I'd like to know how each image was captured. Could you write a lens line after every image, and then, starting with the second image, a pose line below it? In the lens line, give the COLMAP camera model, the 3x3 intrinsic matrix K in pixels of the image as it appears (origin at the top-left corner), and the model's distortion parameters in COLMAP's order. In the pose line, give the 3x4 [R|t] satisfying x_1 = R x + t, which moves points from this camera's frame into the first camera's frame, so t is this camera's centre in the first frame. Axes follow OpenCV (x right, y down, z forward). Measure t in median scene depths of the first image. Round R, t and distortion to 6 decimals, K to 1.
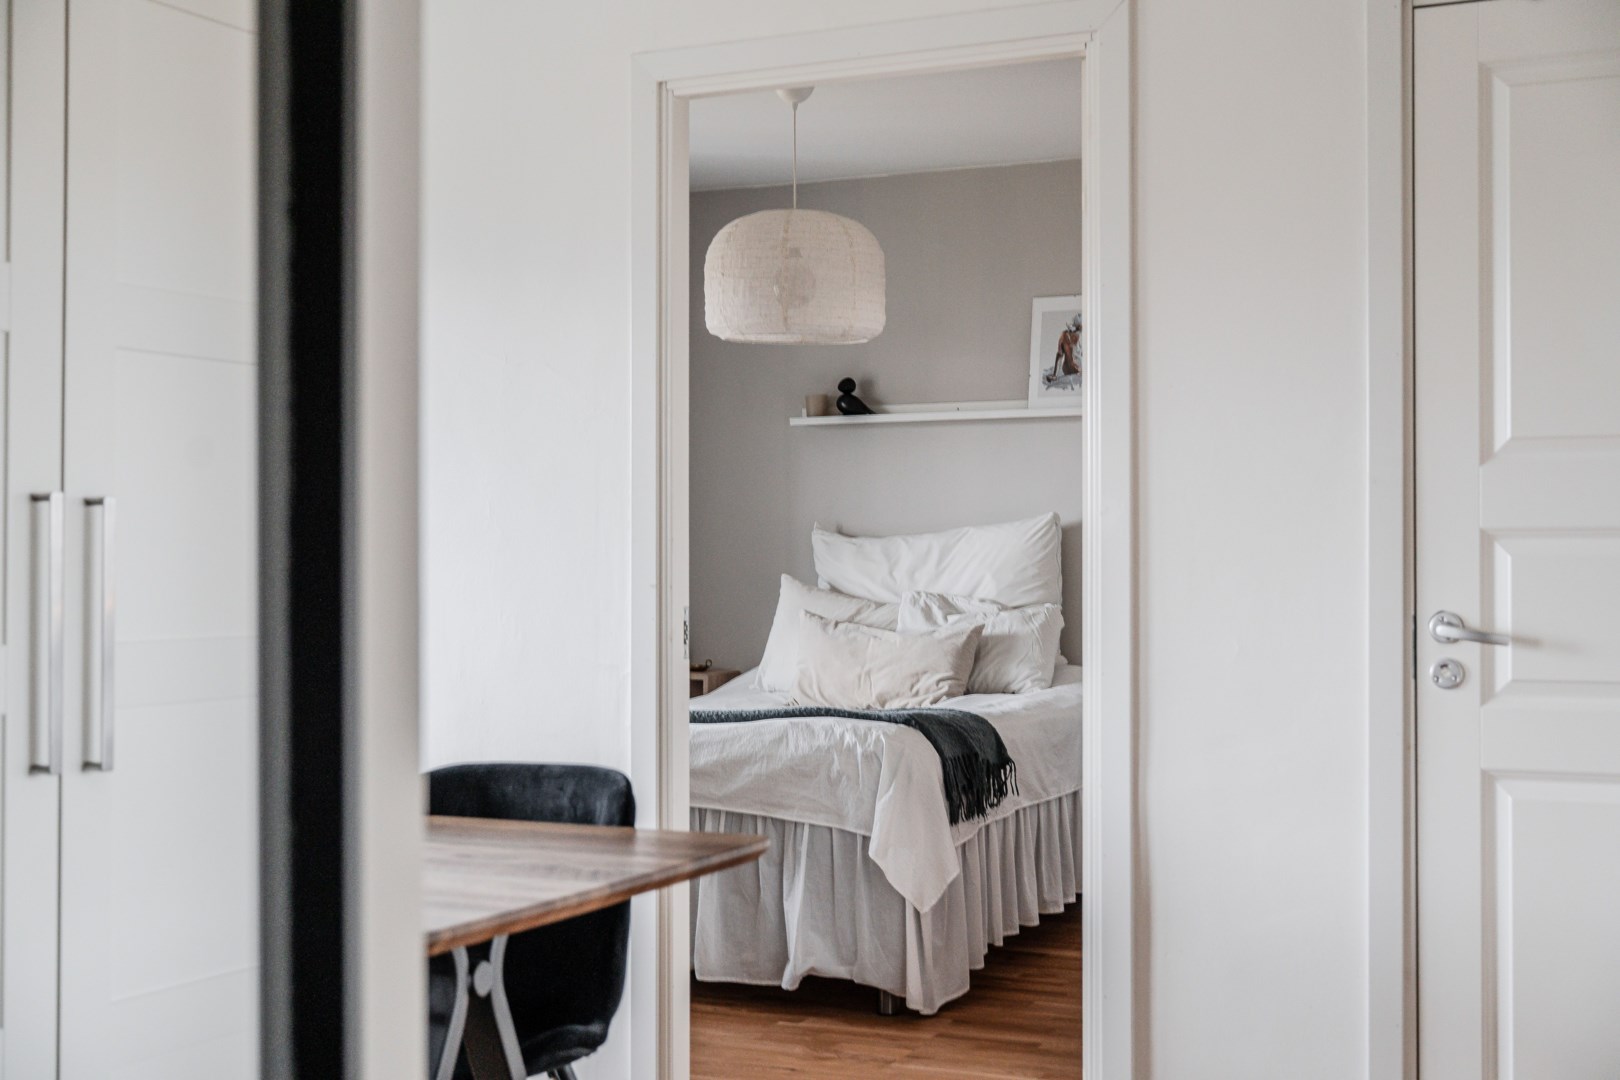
lens RADIAL K [[2066.4, 0, 808.7], [0, 2066.4, 541.9], [0, 0, 1]] dist [0.011531, 0.000000]
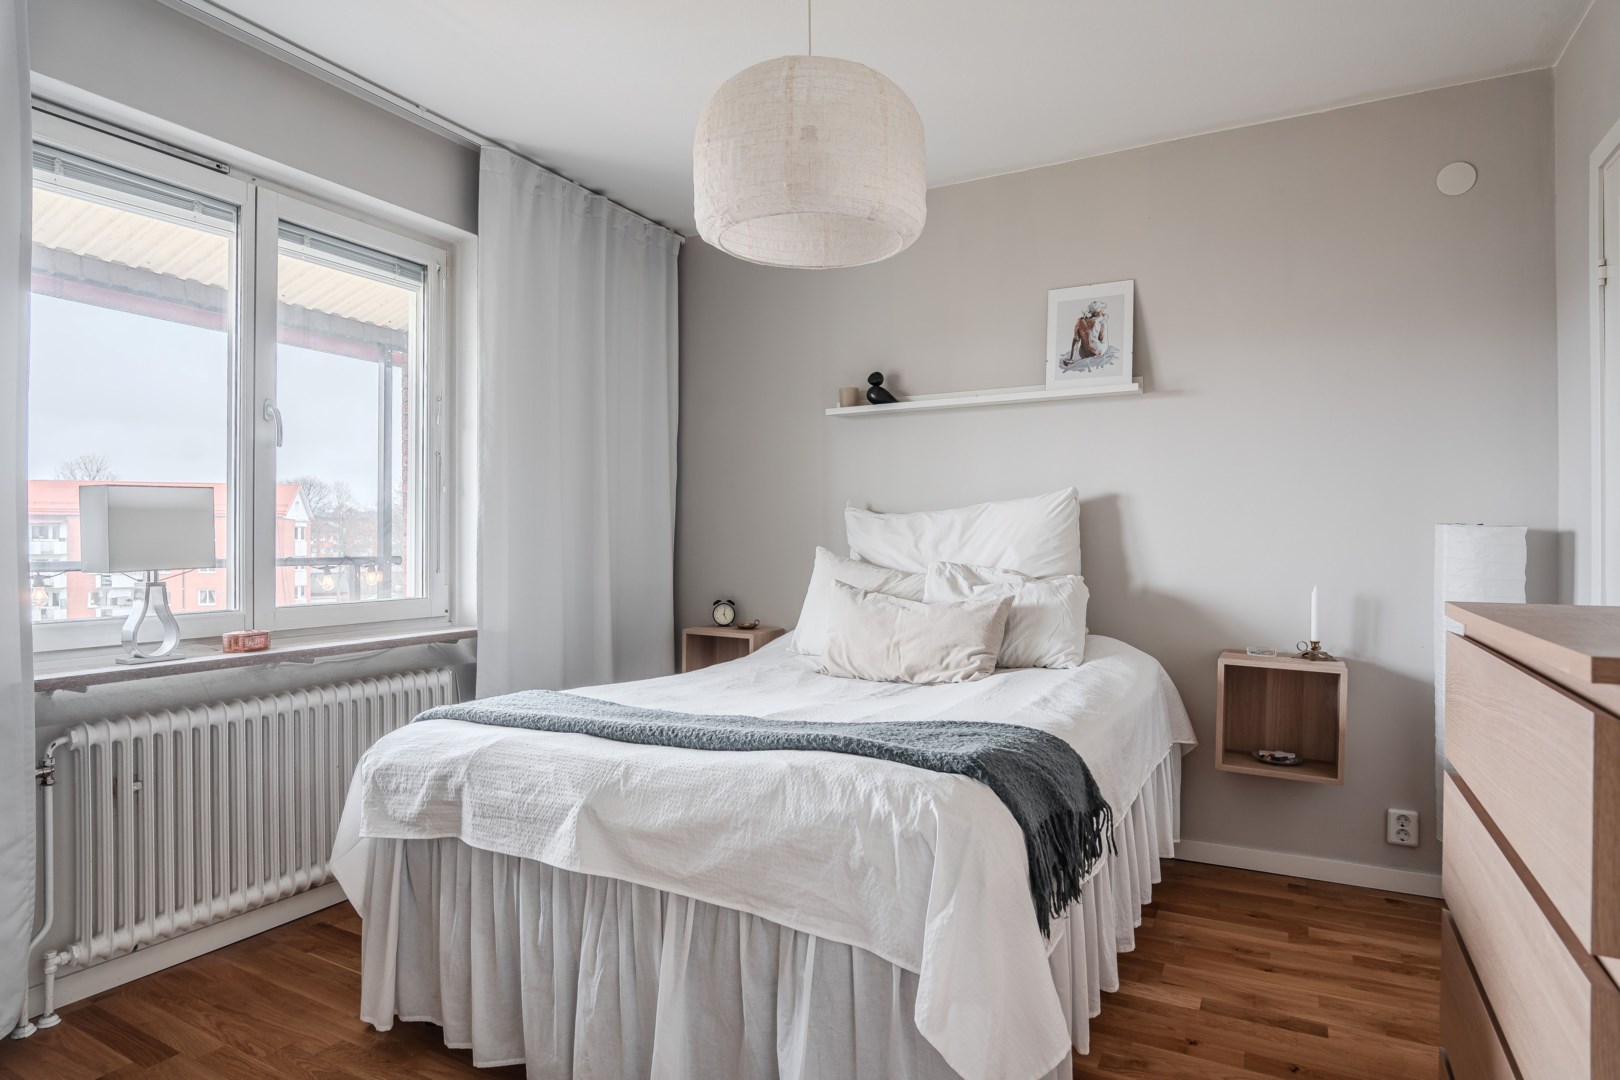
lens RADIAL K [[877.4, 0, 820.7], [0, 877.4, 539.5], [0, 0, 1]] dist [-0.022655, 0.004128]
pose [[0.999048, 0.000468, -0.043617, 0.010442], [-0.000271, 0.999990, 0.004522, 0.010708], [0.043619, -0.004506, 0.999038, 0.576061]]
